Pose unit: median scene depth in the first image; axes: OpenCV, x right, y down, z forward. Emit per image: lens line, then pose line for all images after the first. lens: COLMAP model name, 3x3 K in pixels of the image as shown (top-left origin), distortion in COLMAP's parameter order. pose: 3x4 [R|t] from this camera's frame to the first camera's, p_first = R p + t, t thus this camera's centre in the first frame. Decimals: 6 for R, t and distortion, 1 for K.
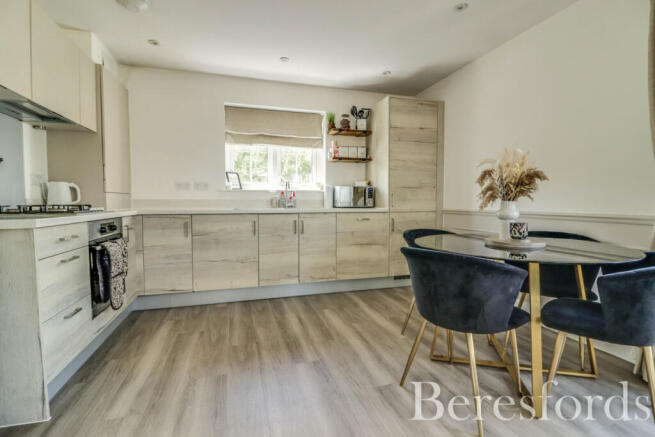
lens RADIAL K [[307.2, 0, 327.5], [0, 307.2, 218.5], [0, 0, 1]] dist [-0.004145, -0.000951]
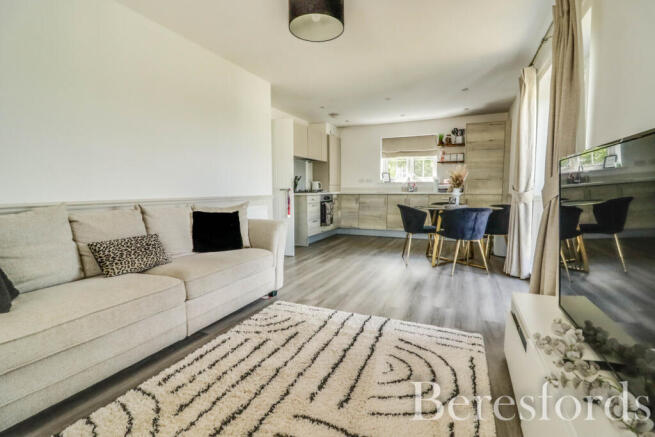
lens RADIAL K [[307.2, 0, 327.5], [0, 307.2, 218.5], [0, 0, 1]] dist [-0.004145, -0.000951]
pose [[0.755832, 0.060543, -0.651960, 0.745022], [-0.032044, 0.997943, 0.055523, 0.040464], [0.653981, -0.021074, 0.756218, -0.744342]]
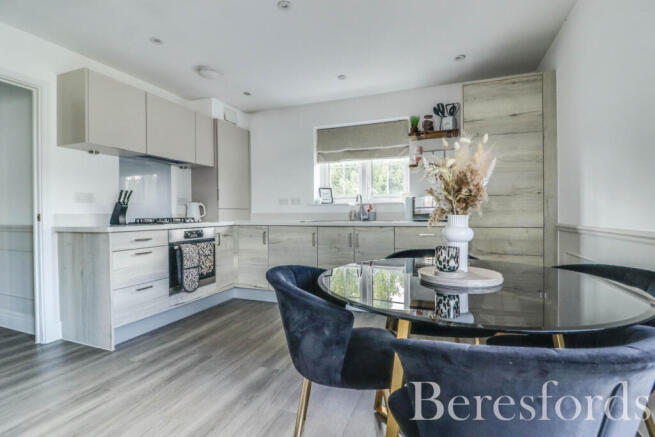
lens RADIAL K [[312.3, 0, 329.6], [0, 312.3, 217.2], [0, 0, 1]] dist [-0.003626, -0.000502]
pose [[0.794793, -0.000434, -0.606880, 0.426045], [-0.025474, 0.999095, -0.034076, -0.009311], [0.606345, 0.042543, 0.794063, 0.144760]]
